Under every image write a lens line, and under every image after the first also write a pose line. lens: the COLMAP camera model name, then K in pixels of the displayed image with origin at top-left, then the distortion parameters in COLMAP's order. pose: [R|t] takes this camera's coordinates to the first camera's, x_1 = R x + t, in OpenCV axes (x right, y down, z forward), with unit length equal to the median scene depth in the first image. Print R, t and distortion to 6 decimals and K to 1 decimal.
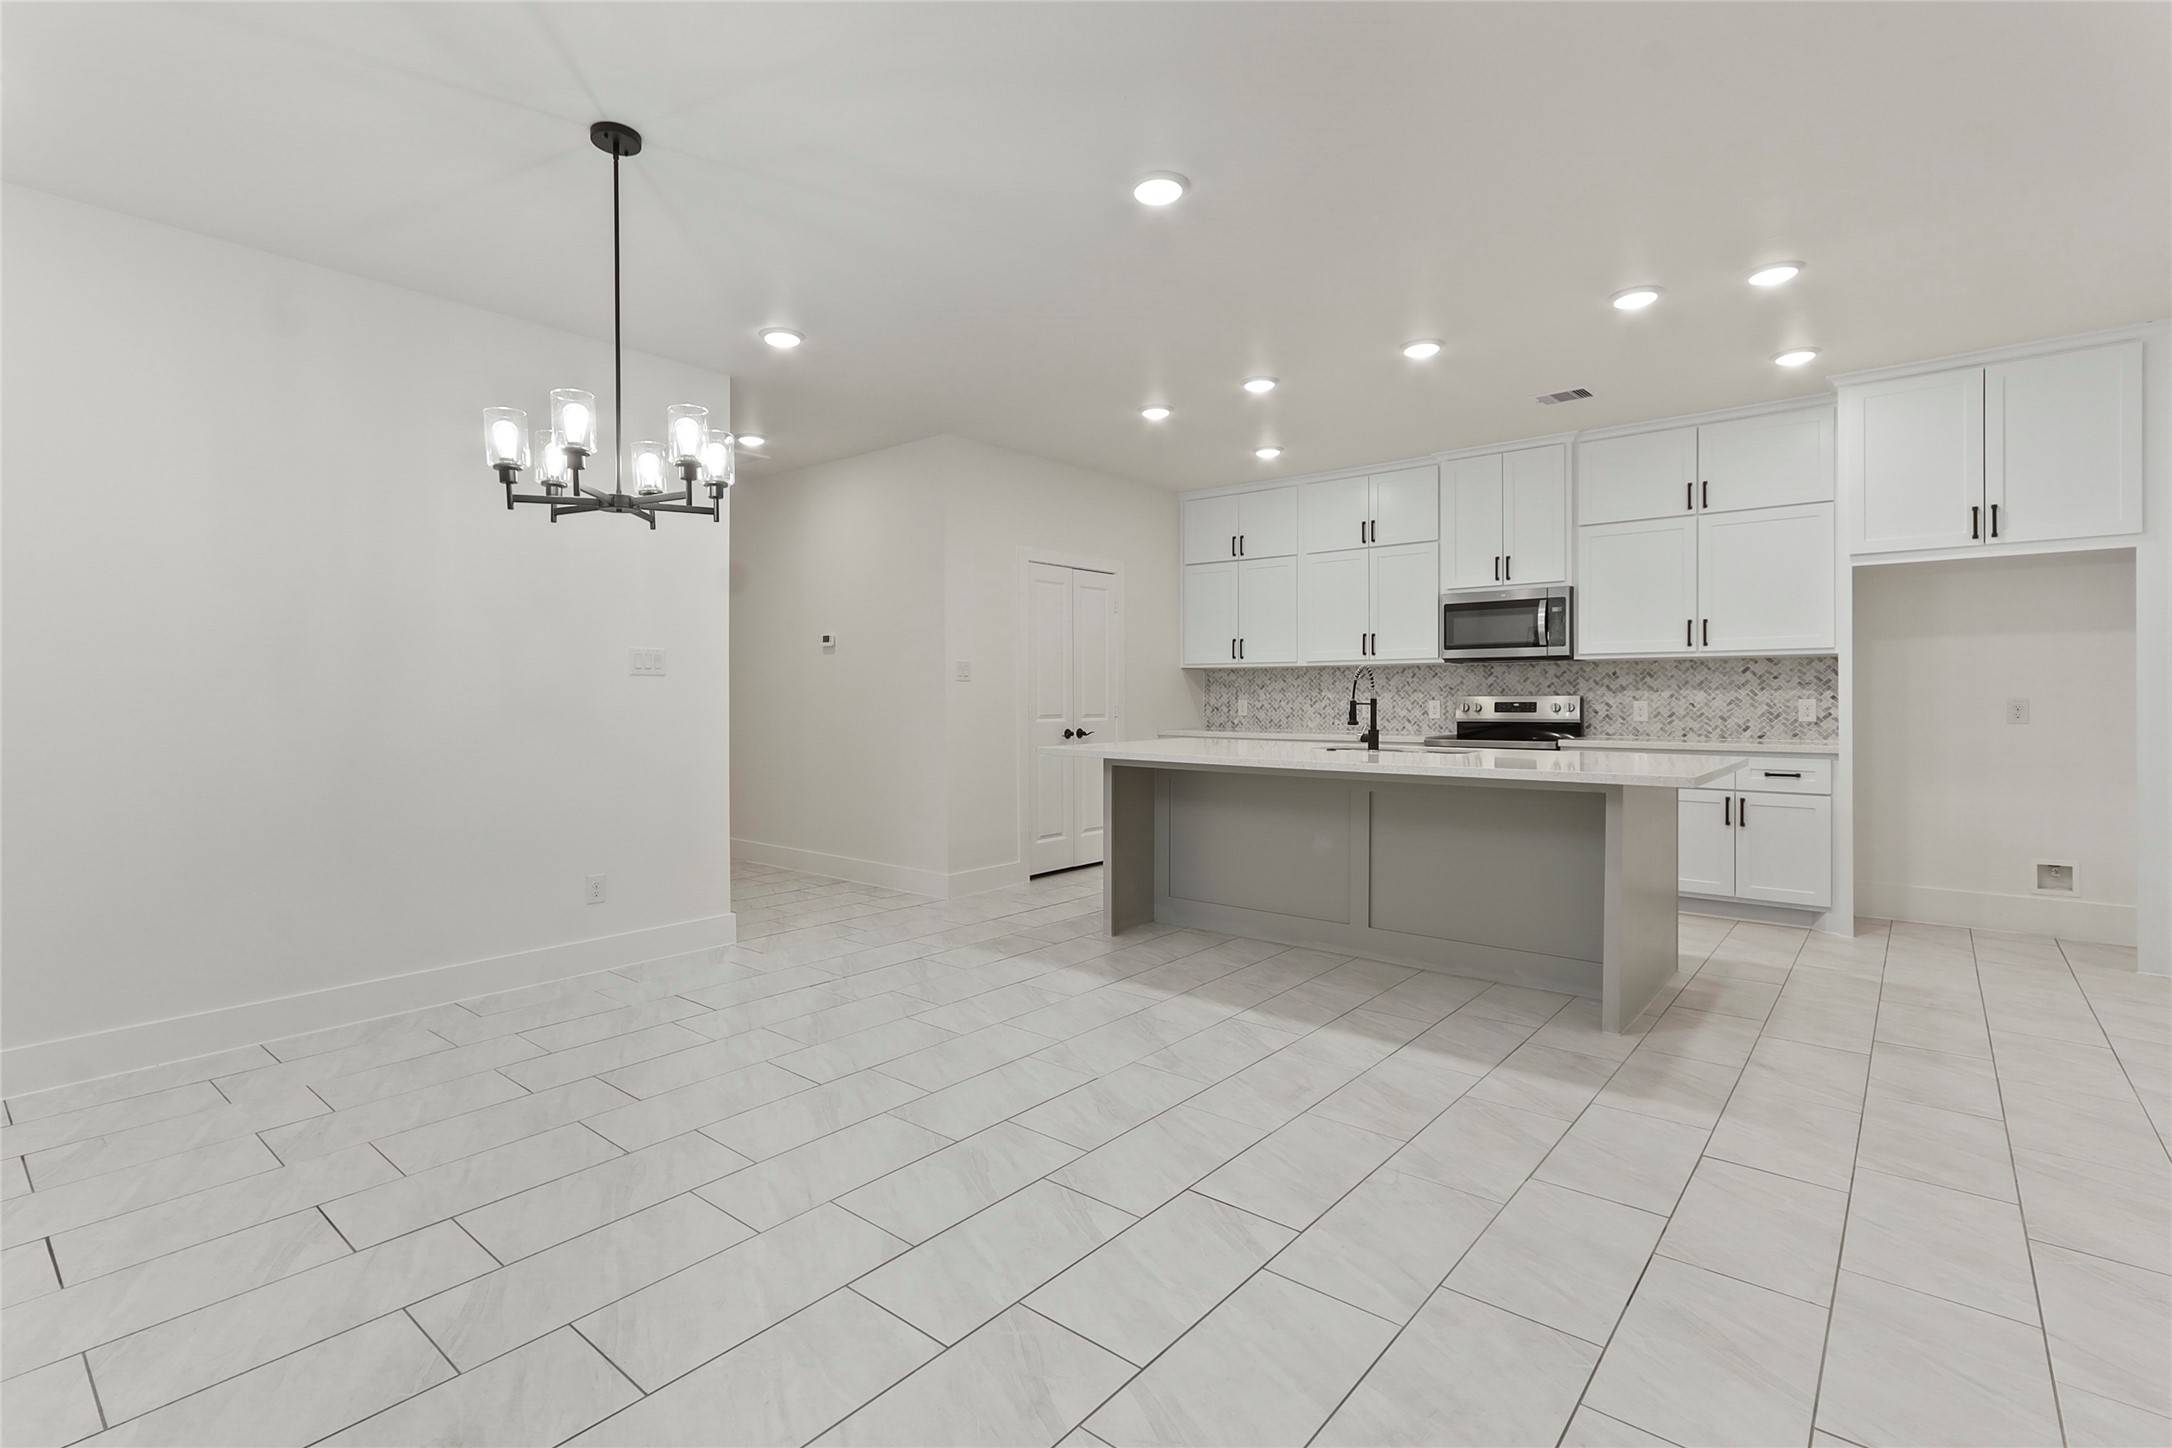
lens RADIAL K [[1010.5, 0, 1056.4], [0, 1010.5, 700.7], [0, 0, 1]] dist [0.002619, 0.001545]
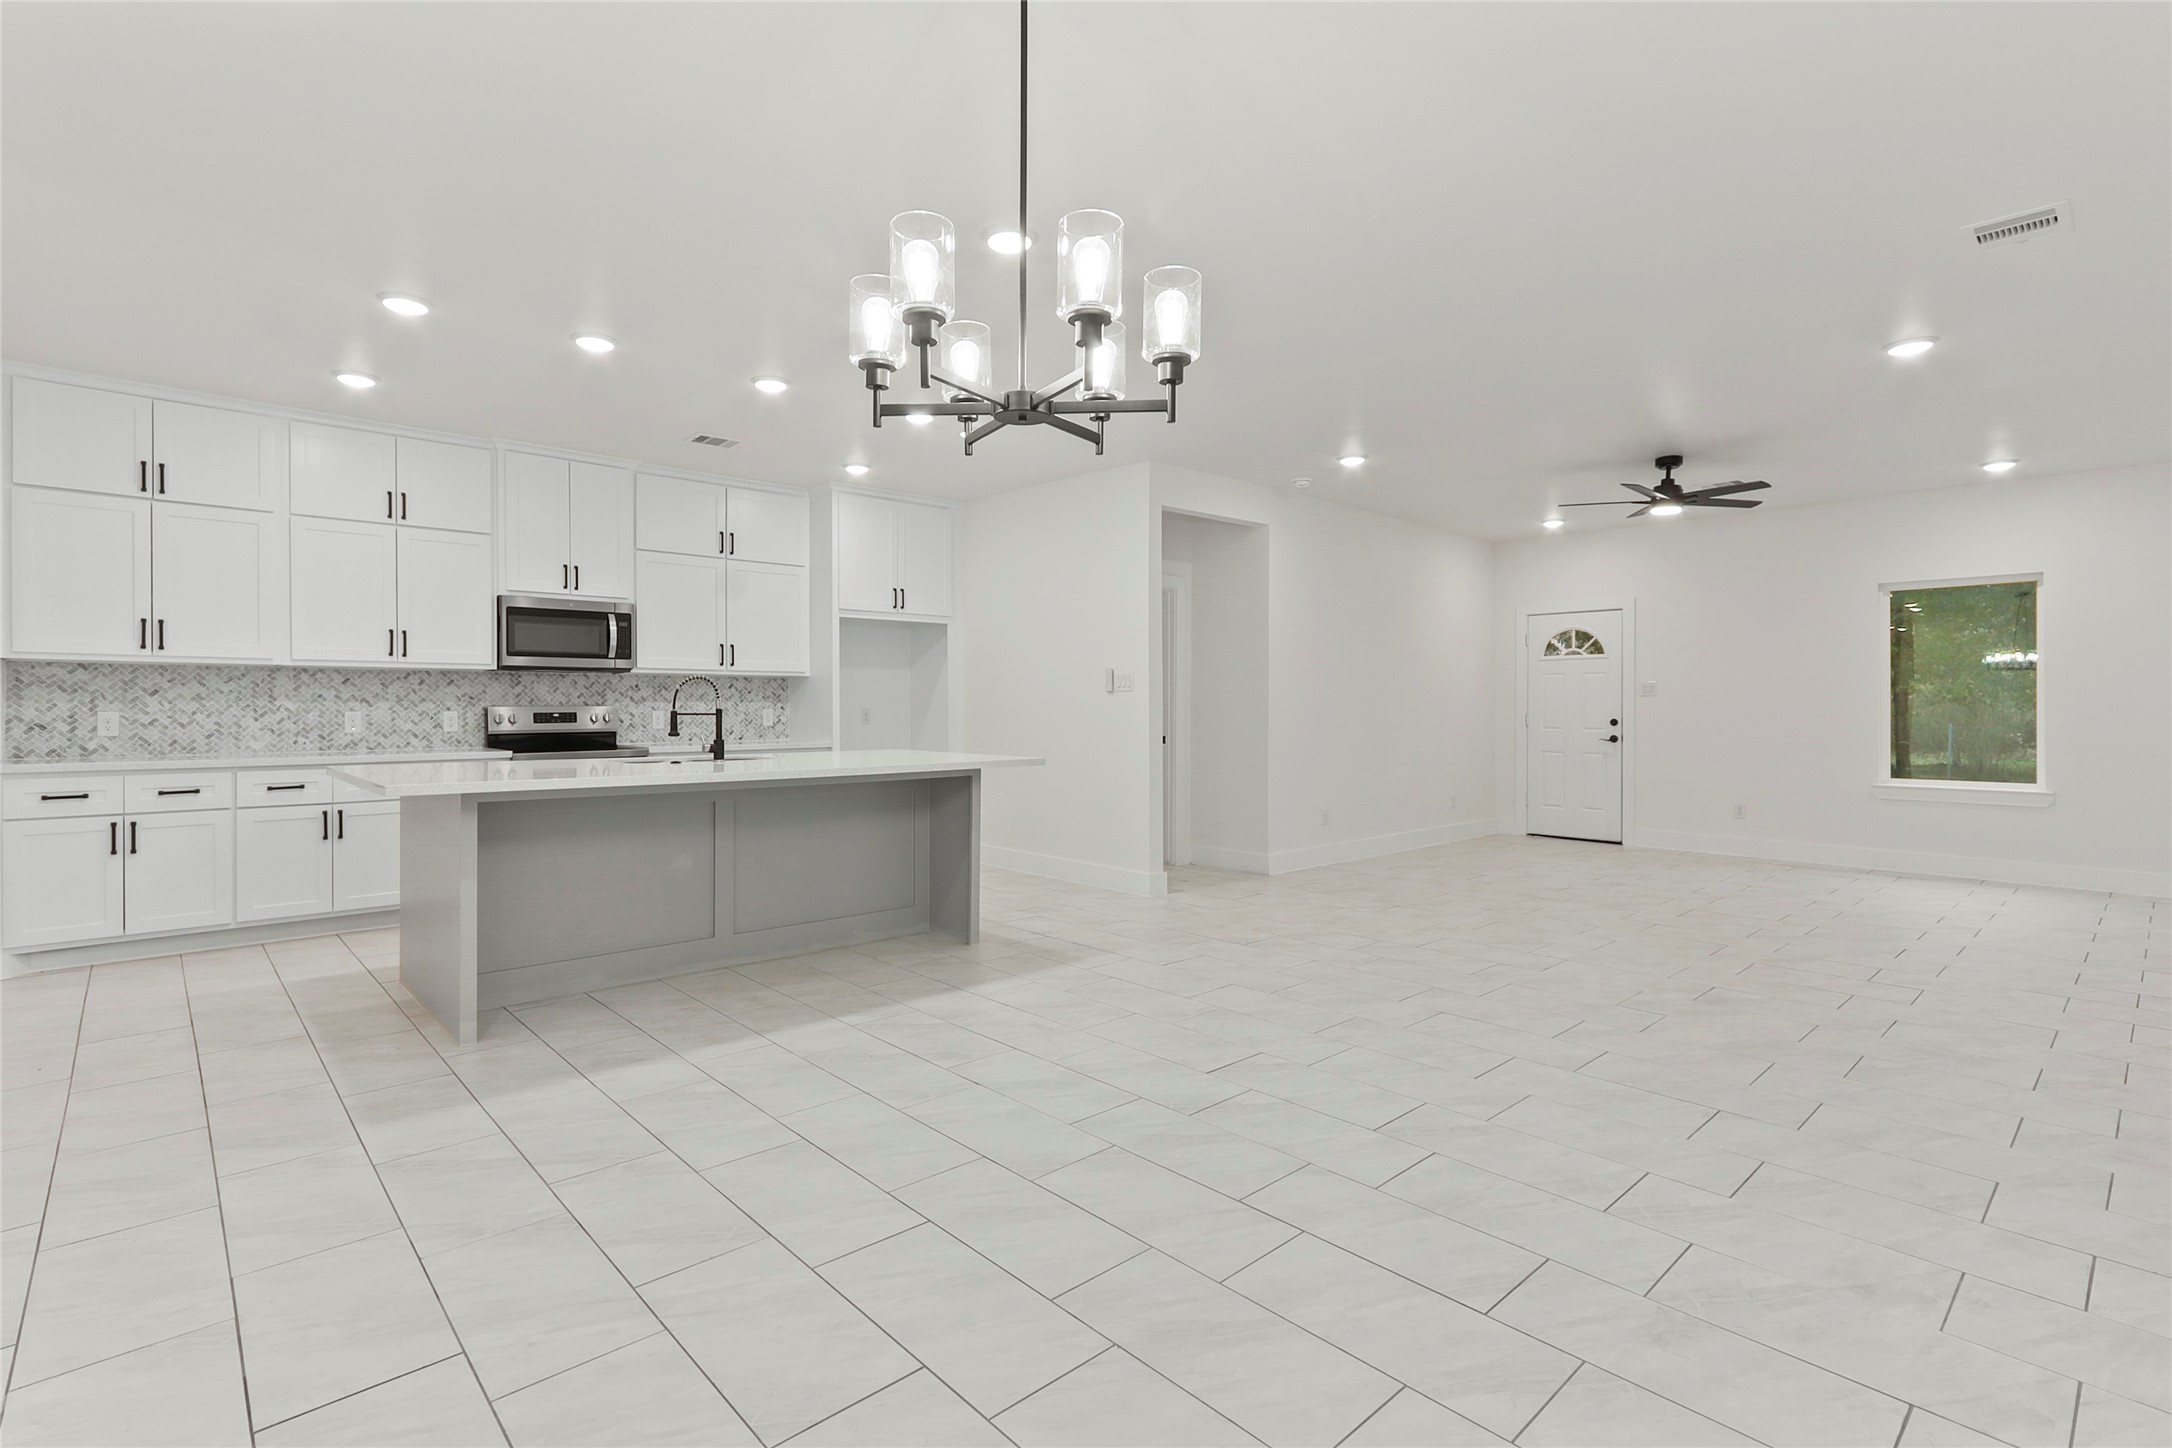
lens RADIAL K [[1014.0, 0, 1056.8], [0, 1014.0, 711.9], [0, 0, 1]] dist [-0.006176, 0.009777]
pose [[0.128392, -0.004100, 0.991715, -0.486537], [0.003901, 0.999986, 0.003629, -0.000986], [-0.991716, 0.003402, 0.128406, 0.405289]]
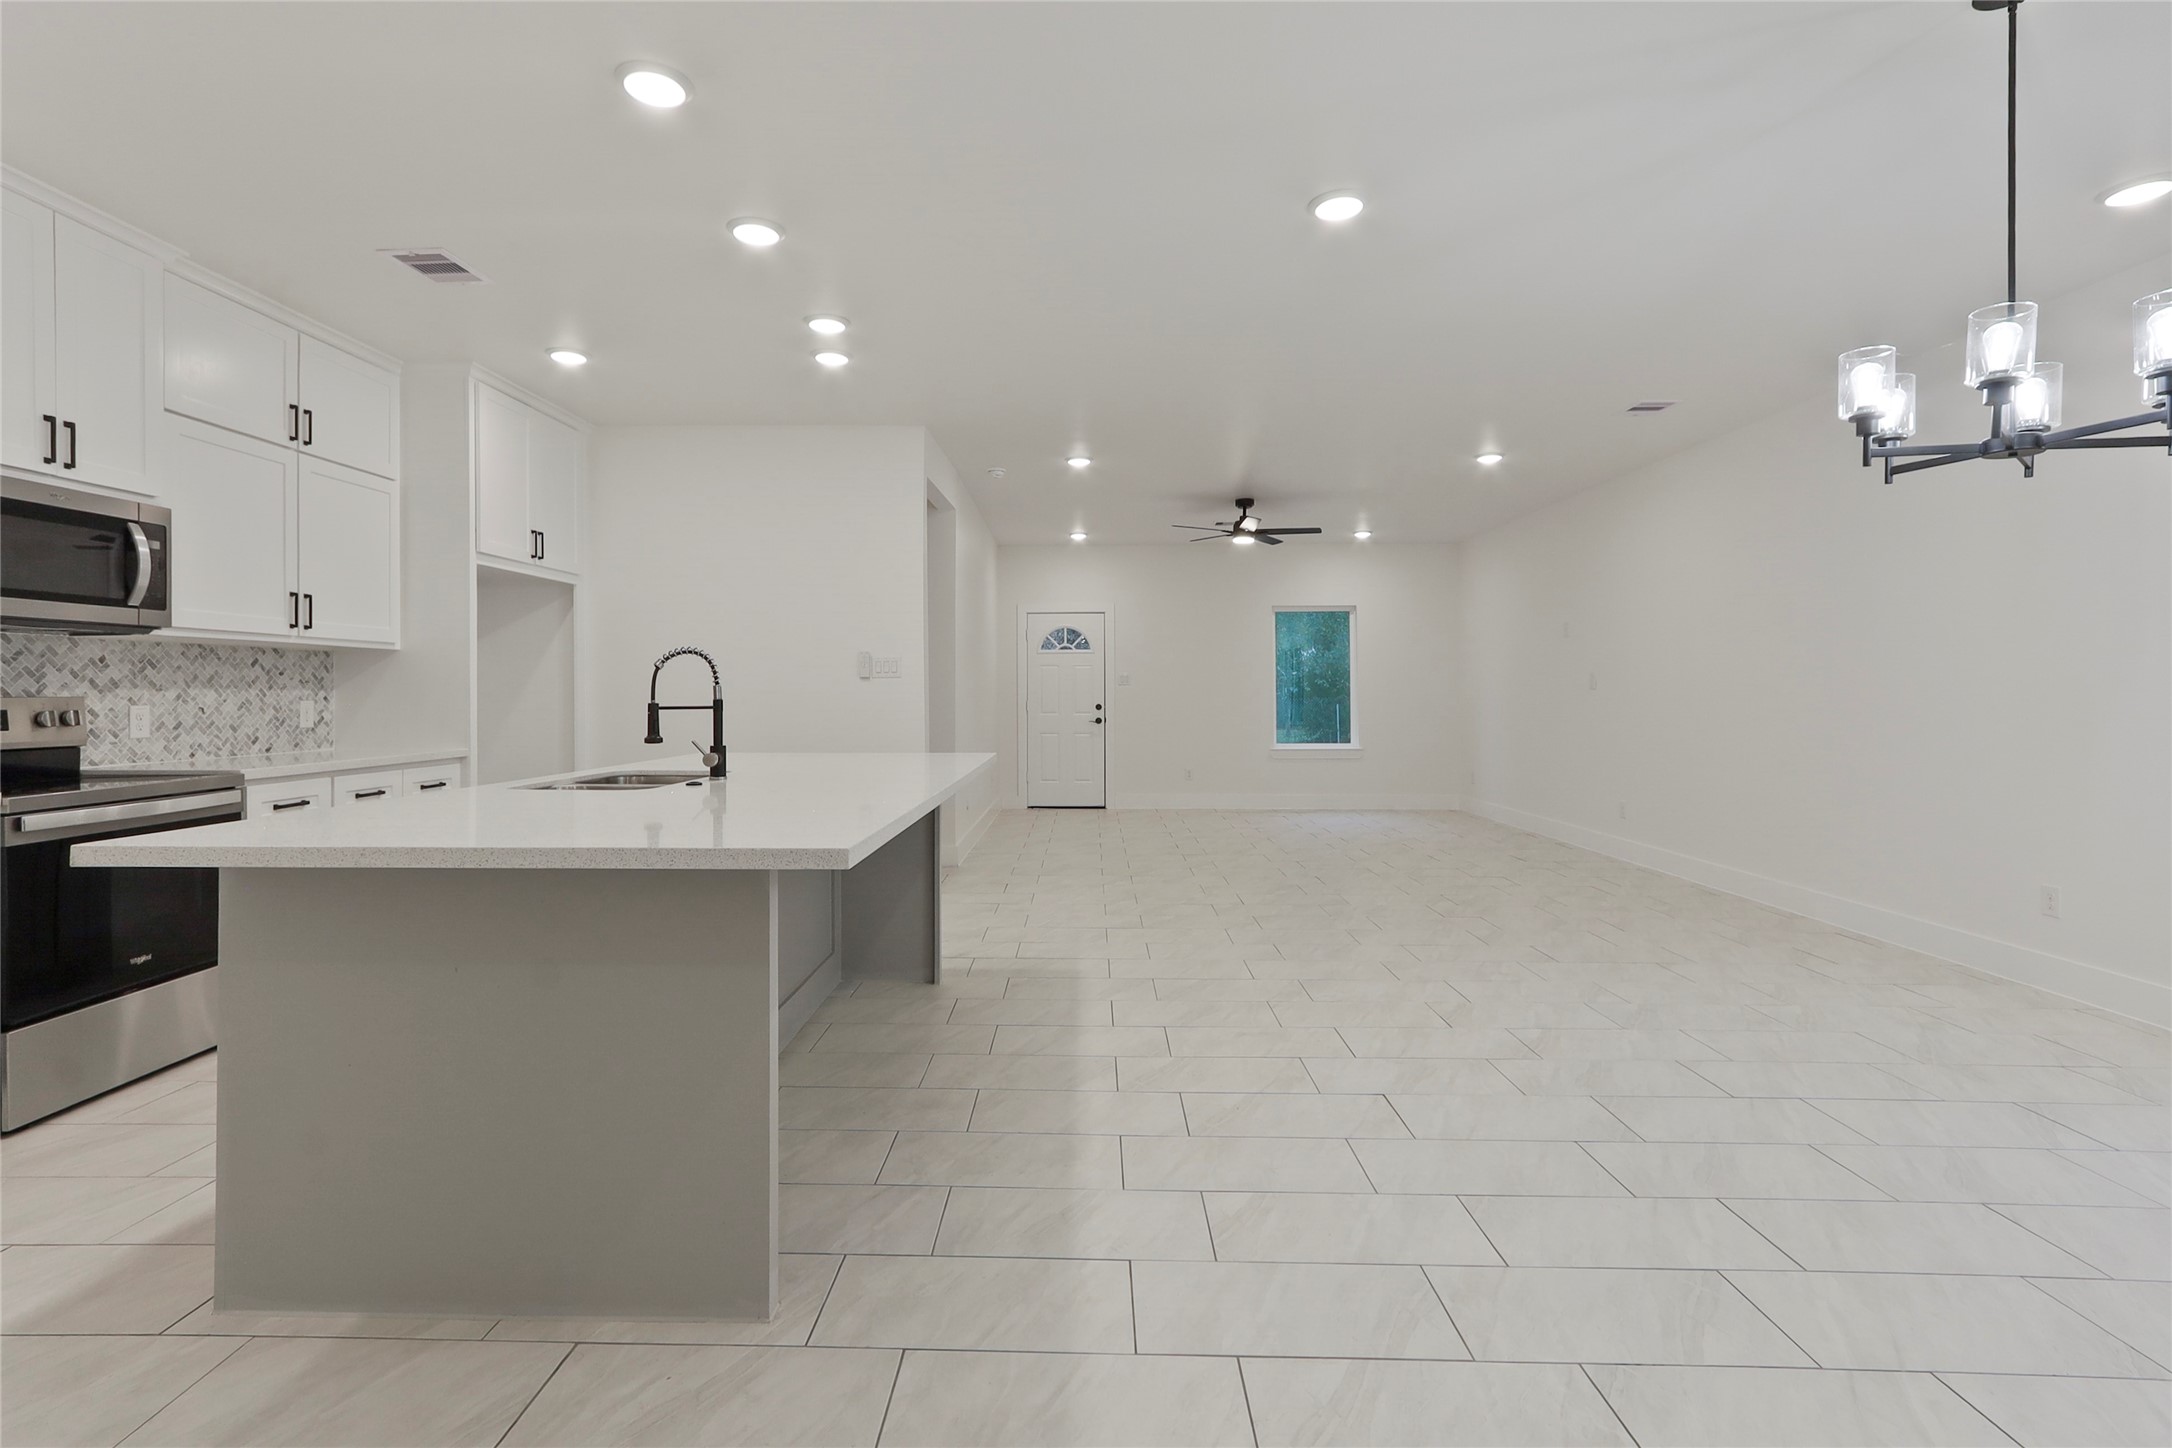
lens RADIAL K [[1010.5, 0, 1056.4], [0, 1010.5, 700.7], [0, 0, 1]] dist [0.002619, 0.001545]
pose [[-0.625025, -0.003026, 0.780599, -0.260131], [0.006541, 0.999937, 0.009114, -0.004569], [-0.780577, 0.010802, -0.624966, 0.937909]]
